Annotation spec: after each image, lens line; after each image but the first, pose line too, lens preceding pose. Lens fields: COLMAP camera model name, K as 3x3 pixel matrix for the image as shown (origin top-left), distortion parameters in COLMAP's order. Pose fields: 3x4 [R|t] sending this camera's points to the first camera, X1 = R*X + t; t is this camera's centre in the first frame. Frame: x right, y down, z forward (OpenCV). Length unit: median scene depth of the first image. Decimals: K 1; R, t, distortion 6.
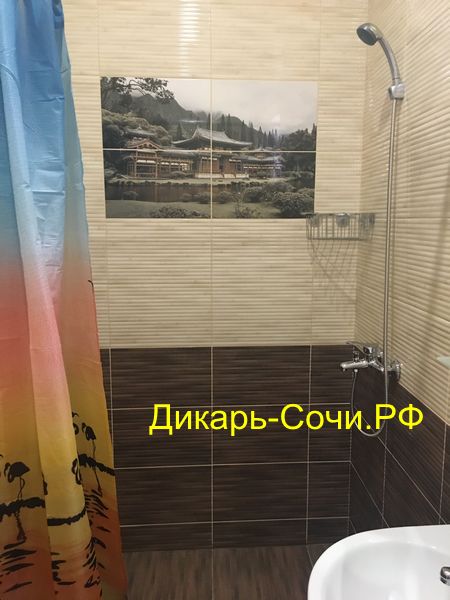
lens RADIAL K [[502.7, 0, 227.3], [0, 502.7, 299.0], [0, 0, 1]] dist [0.074950, -0.134643]
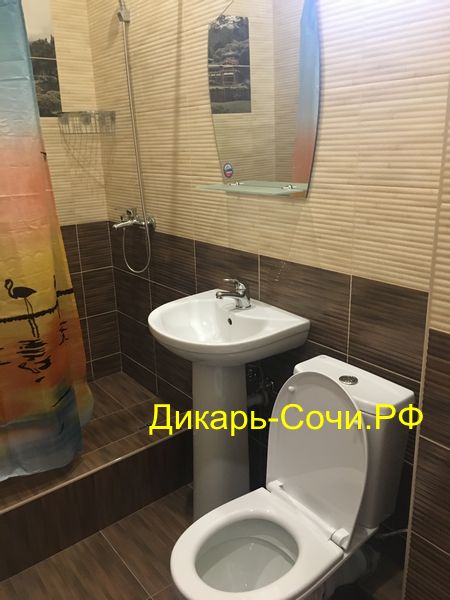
lens RADIAL K [[502.7, 0, 224.0], [0, 502.7, 299.0], [0, 0, 1]] dist [0.074950, -0.134643]
pose [[0.814884, -0.192324, 0.546787, -0.270406], [0.114911, 0.978227, 0.172822, 0.104371], [-0.568120, -0.077998, 0.819241, -0.261072]]
